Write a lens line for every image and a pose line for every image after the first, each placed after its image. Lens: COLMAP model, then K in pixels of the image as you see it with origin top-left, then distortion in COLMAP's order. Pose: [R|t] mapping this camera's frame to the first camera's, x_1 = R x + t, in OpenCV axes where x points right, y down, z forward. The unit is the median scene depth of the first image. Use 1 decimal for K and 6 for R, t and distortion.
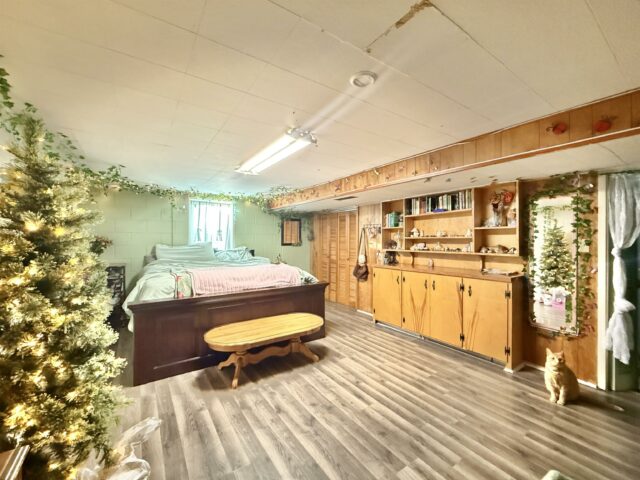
lens RADIAL K [[266.1, 0, 322.9], [0, 266.1, 239.7], [0, 0, 1]] dist [0.000761, -0.000006]
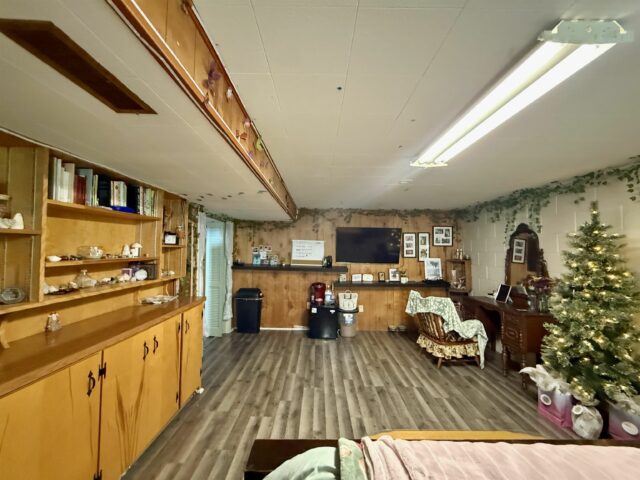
lens RADIAL K [[266.1, 0, 322.9], [0, 266.1, 239.7], [0, 0, 1]] dist [0.000761, -0.000006]
pose [[-0.822475, 0.006910, 0.568759, -0.190038], [-0.015838, 0.999260, -0.035044, -0.035280], [-0.568580, -0.037831, -0.821758, 1.202133]]
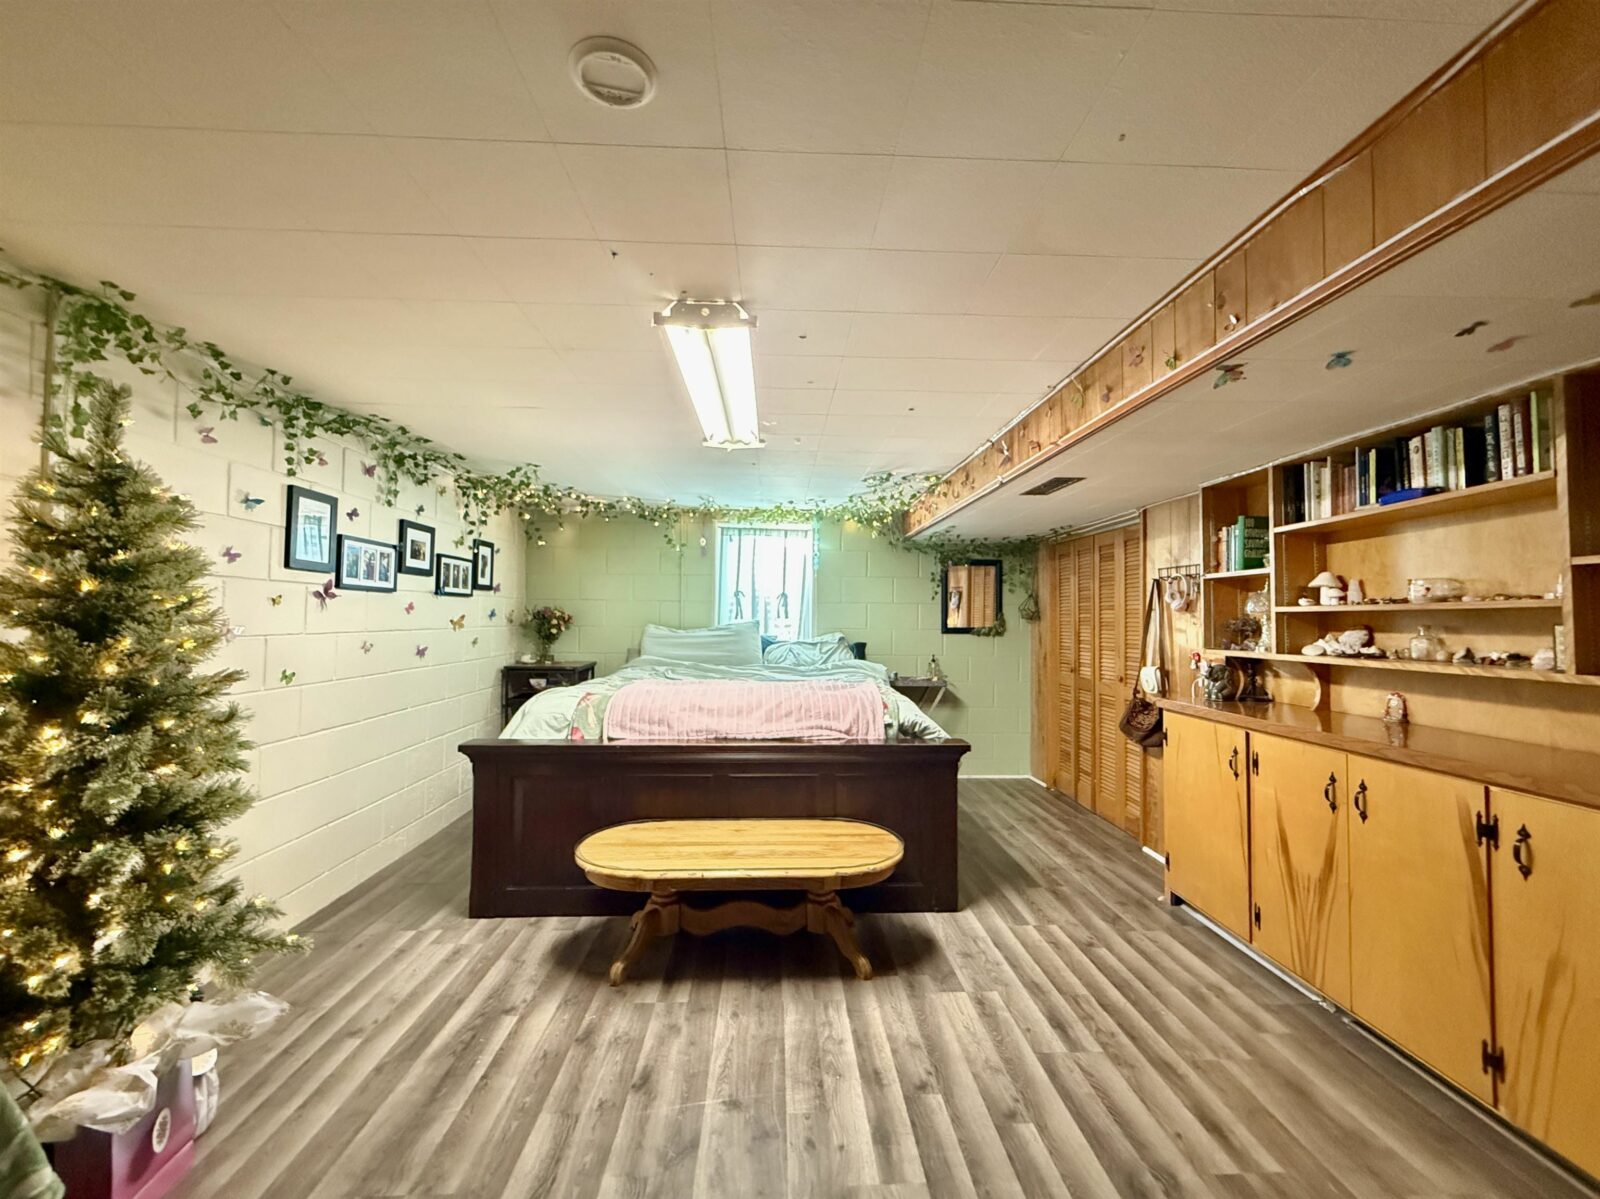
lens RADIAL K [[665.2, 0, 807.4], [0, 665.2, 598.7], [0, 0, 1]] dist [0.000761, -0.000006]
pose [[0.847986, -0.010418, -0.529917, 0.294149], [-0.007645, 0.999462, -0.031883, 0.008479], [0.529964, 0.031087, 0.847450, 0.195120]]
